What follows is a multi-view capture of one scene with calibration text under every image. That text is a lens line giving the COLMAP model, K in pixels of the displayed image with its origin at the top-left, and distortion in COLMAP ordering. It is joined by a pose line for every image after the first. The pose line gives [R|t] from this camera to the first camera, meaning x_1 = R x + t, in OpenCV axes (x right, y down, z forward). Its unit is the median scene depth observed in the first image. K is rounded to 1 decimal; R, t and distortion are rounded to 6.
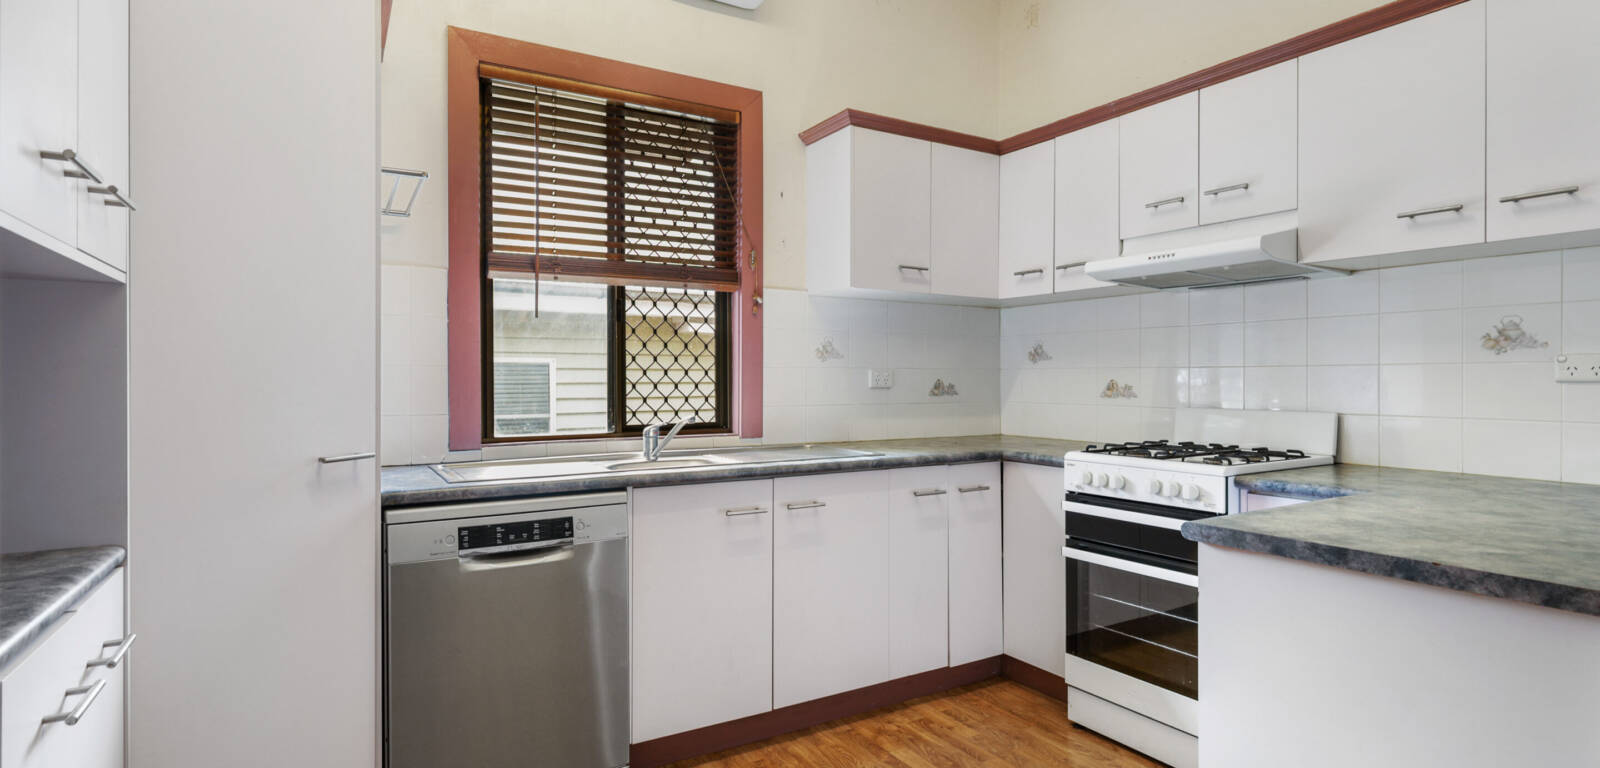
lens RADIAL K [[786.0, 0, 800.3], [0, 786.0, 382.0], [0, 0, 1]] dist [-0.006116, -0.000196]
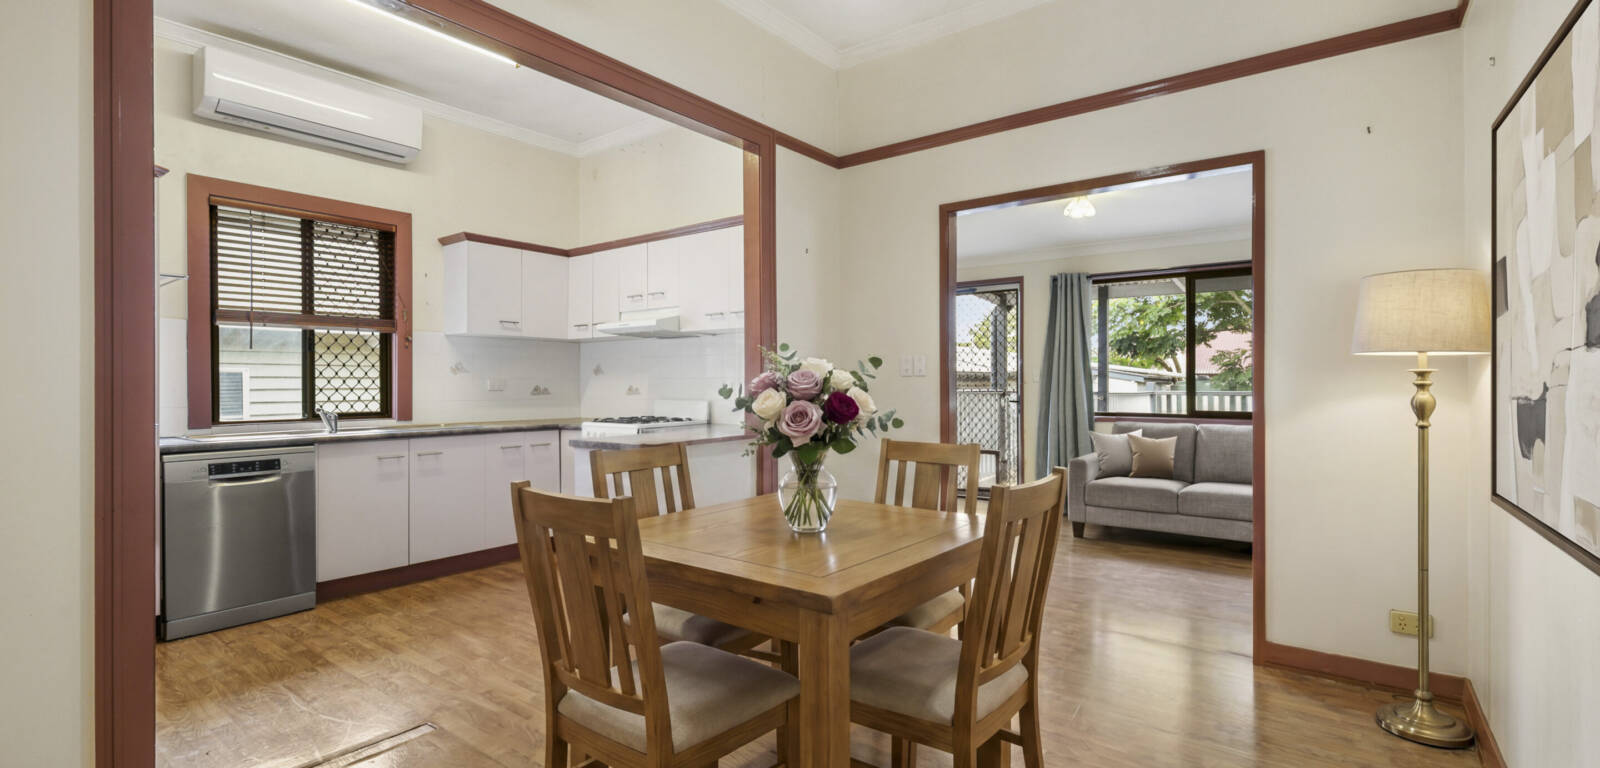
lens RADIAL K [[700.2, 0, 796.4], [0, 700.2, 383.7], [0, 0, 1]] dist [0.005092, 0.000652]
pose [[0.931099, -0.002480, 0.364759, 0.186073], [0.004145, 0.999984, -0.003781, 0.002104], [-0.364744, 0.005033, 0.931094, -0.760831]]
